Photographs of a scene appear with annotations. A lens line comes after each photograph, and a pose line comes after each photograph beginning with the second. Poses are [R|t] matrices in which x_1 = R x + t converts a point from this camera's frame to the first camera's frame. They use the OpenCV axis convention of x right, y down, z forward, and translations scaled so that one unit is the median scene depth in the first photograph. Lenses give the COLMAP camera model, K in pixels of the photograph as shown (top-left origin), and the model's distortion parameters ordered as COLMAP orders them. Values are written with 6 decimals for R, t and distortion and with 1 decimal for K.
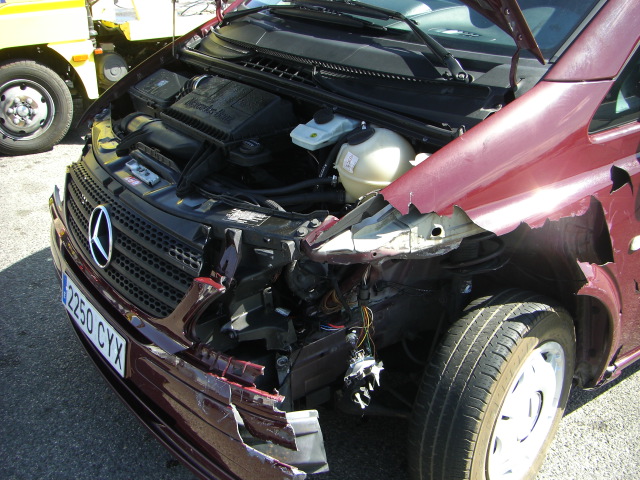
lens RADIAL K [[727.9, 0, 323.9], [0, 727.9, 226.3], [0, 0, 1]] dist [-0.156858, 0.000000]
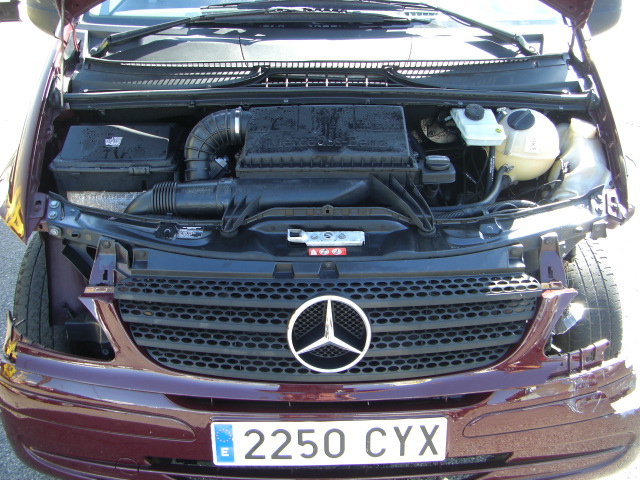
lens RADIAL K [[727.9, 0, 316.2], [0, 727.9, 213.2], [0, 0, 1]] dist [-0.156858, 0.000000]
pose [[0.578217, -0.341000, 0.741204, -0.928446], [0.322128, 0.930078, 0.176600, -0.270866], [-0.749599, 0.136650, 0.647633, 0.538641]]
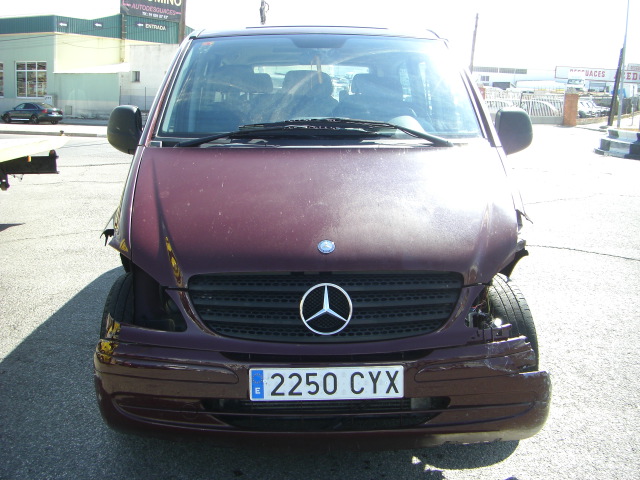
lens RADIAL K [[727.9, 0, 322.2], [0, 727.9, 238.0], [0, 0, 1]] dist [-0.156858, 0.000000]
pose [[0.564870, -0.178184, 0.805712, -1.405433], [0.324831, 0.945589, -0.018616, -0.085544], [-0.758555, 0.272236, 0.592015, 0.268050]]
